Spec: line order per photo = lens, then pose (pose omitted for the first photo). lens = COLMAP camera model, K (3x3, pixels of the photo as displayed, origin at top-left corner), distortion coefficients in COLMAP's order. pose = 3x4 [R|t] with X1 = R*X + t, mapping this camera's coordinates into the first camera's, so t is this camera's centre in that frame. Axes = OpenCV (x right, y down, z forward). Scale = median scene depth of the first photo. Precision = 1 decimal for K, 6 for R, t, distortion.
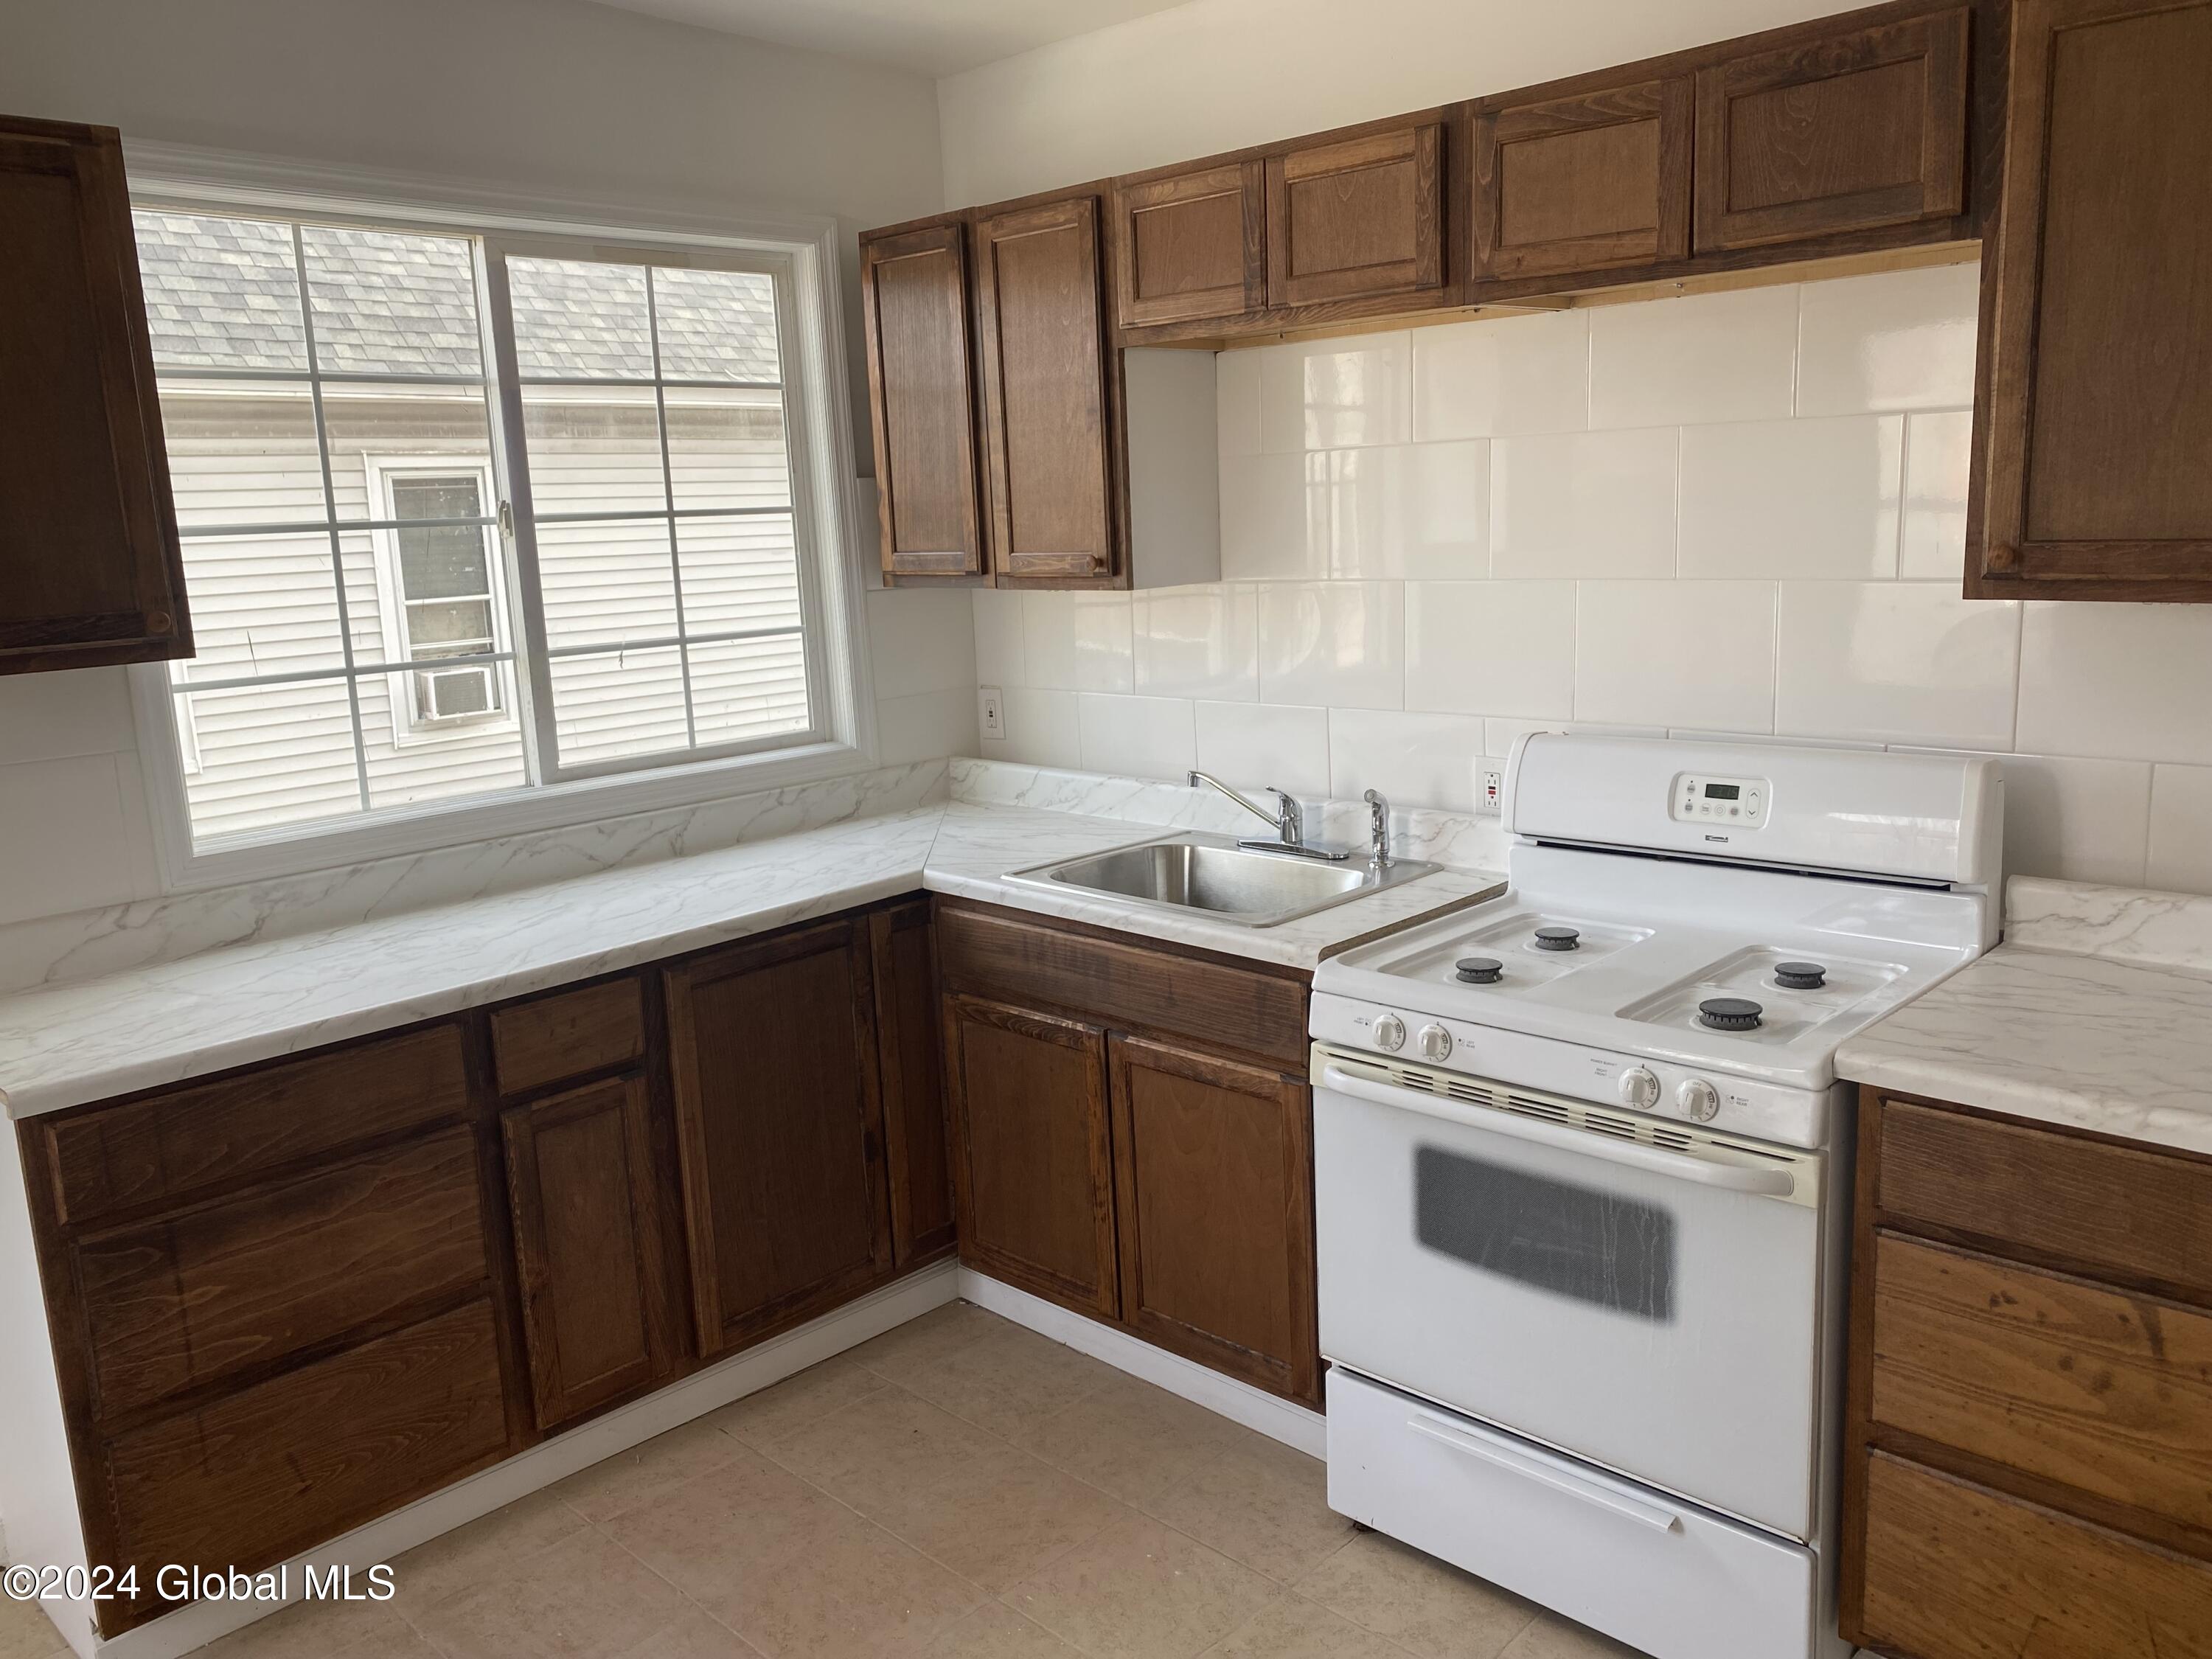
lens RADIAL K [[1704.1, 0, 1091.9], [0, 1704.1, 828.2], [0, 0, 1]] dist [0.043488, -0.057460]
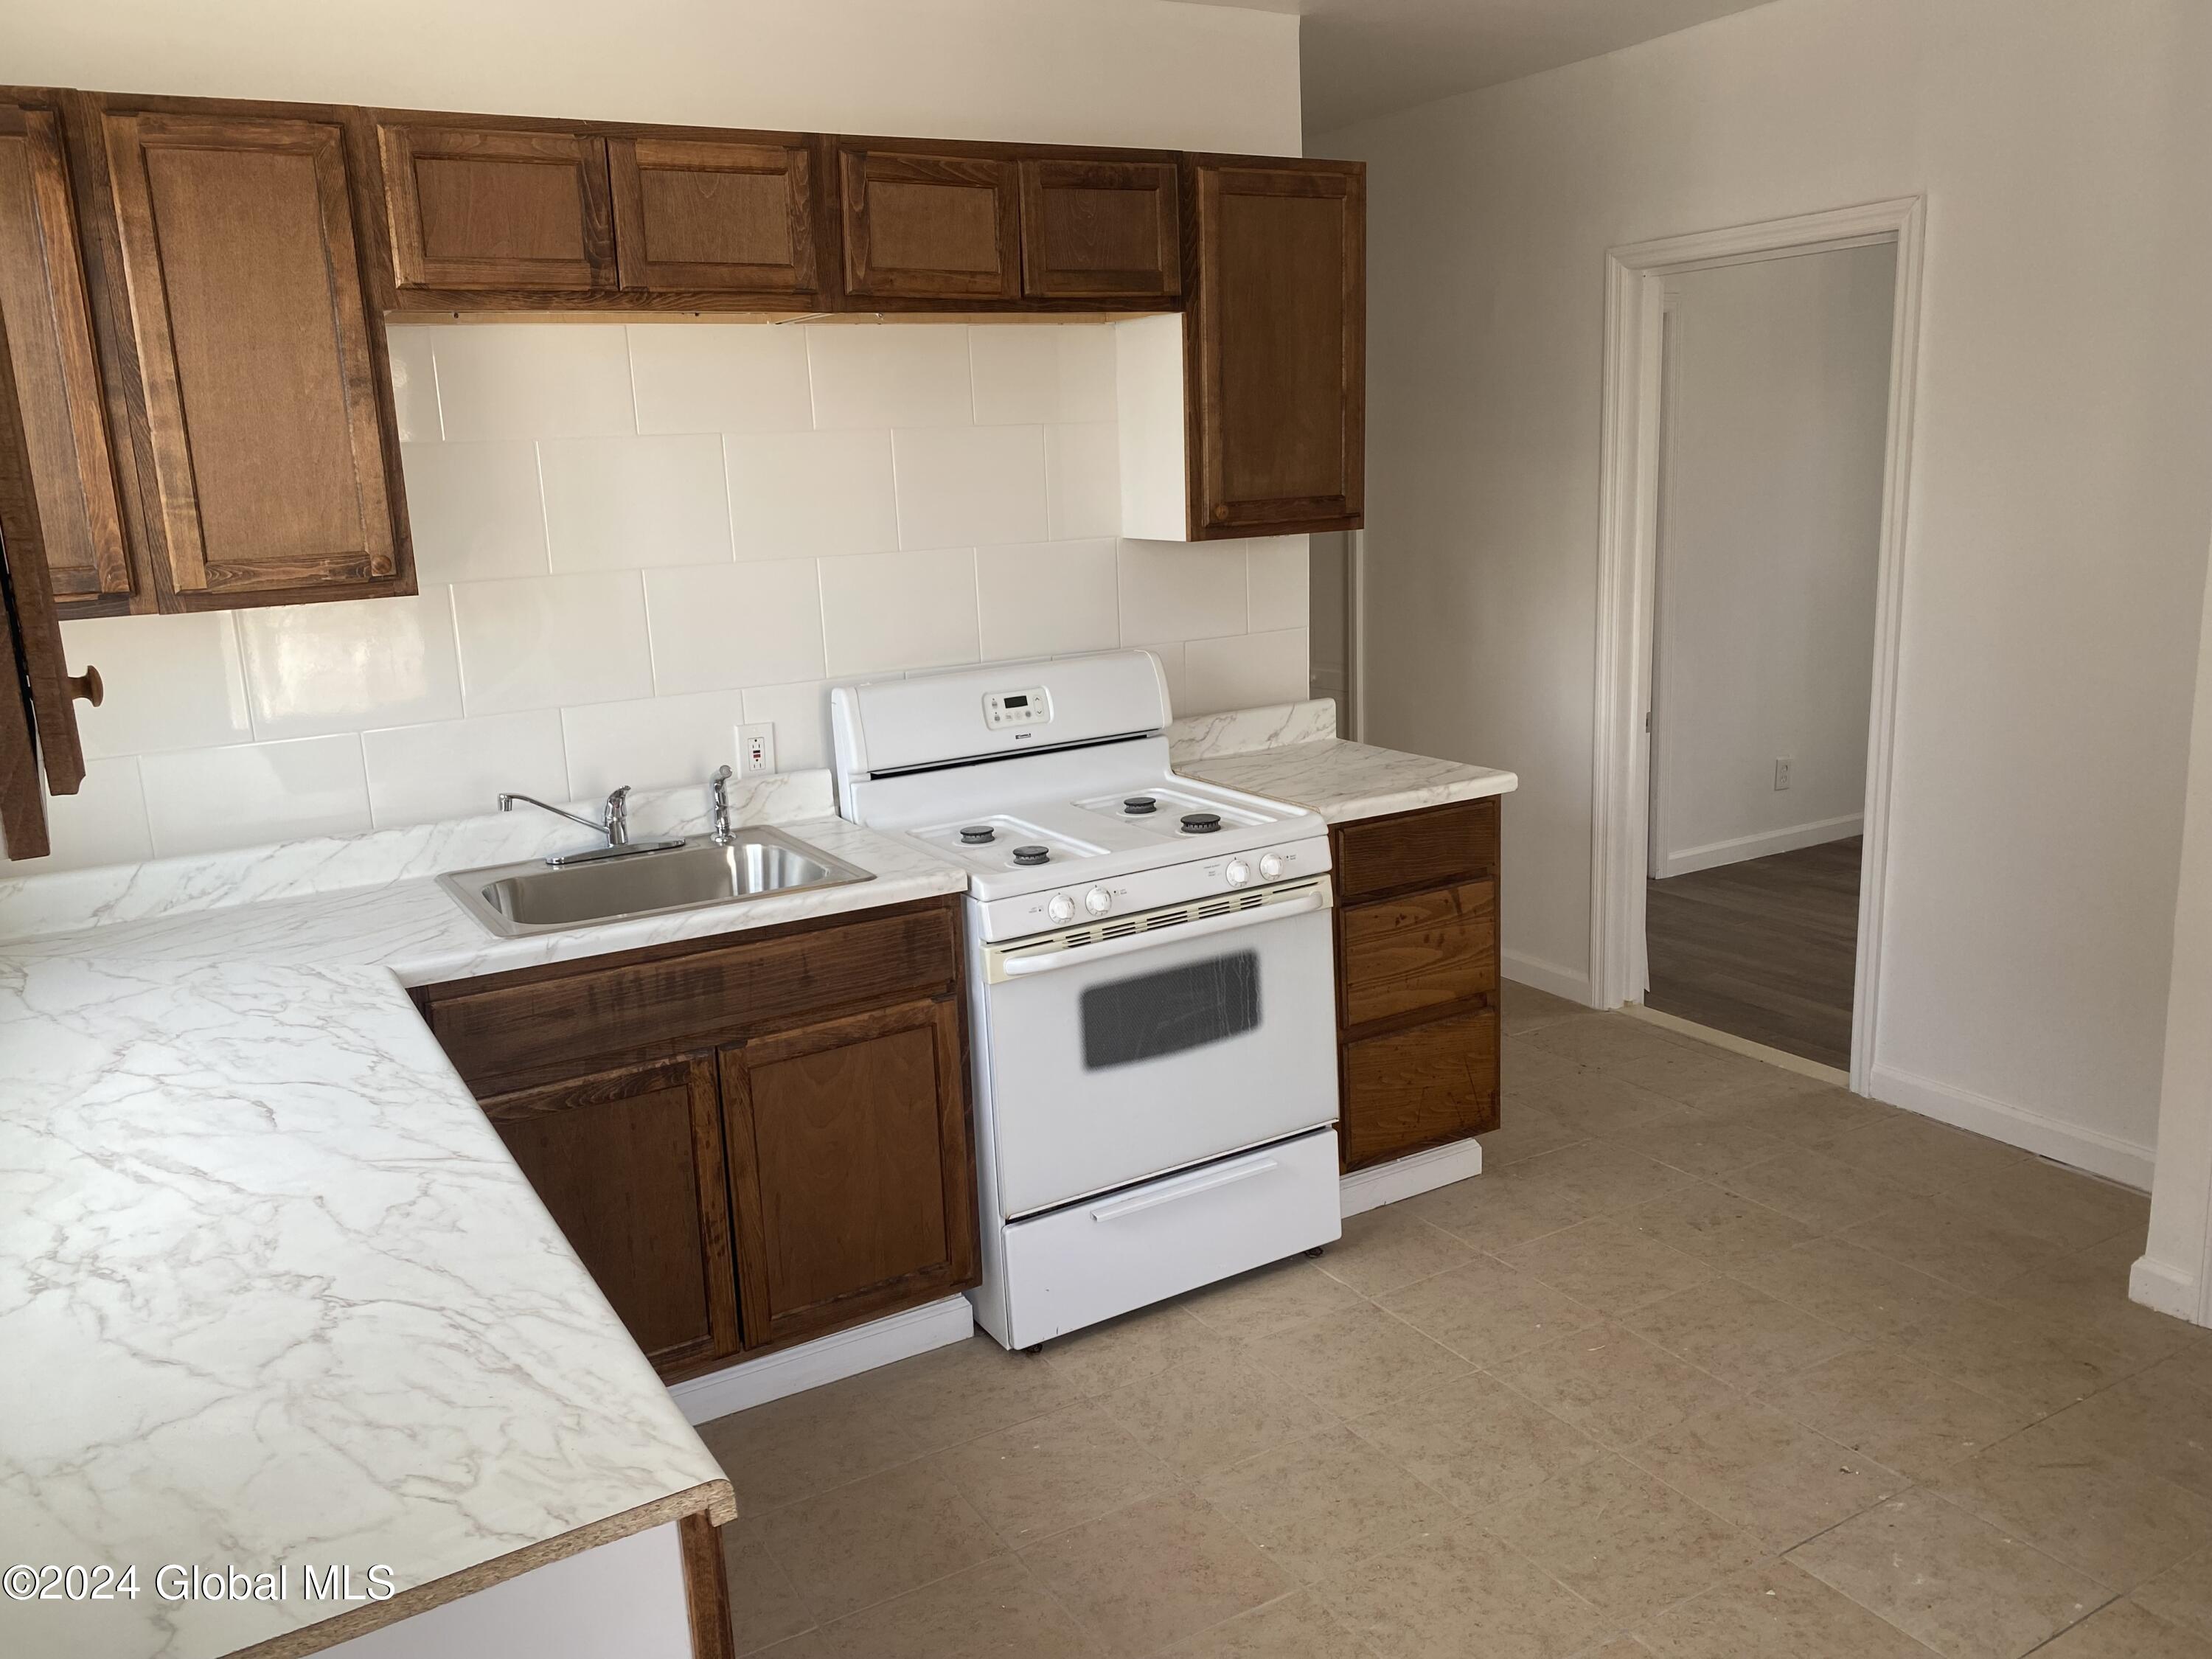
lens RADIAL K [[1704.1, 0, 1102.7], [0, 1704.1, 834.7], [0, 0, 1]] dist [0.043488, -0.057460]
pose [[0.259361, -0.182215, 0.948435, -0.883160], [0.216755, 0.967970, 0.126694, -0.073305], [-0.941142, 0.172718, 0.290550, 0.557853]]
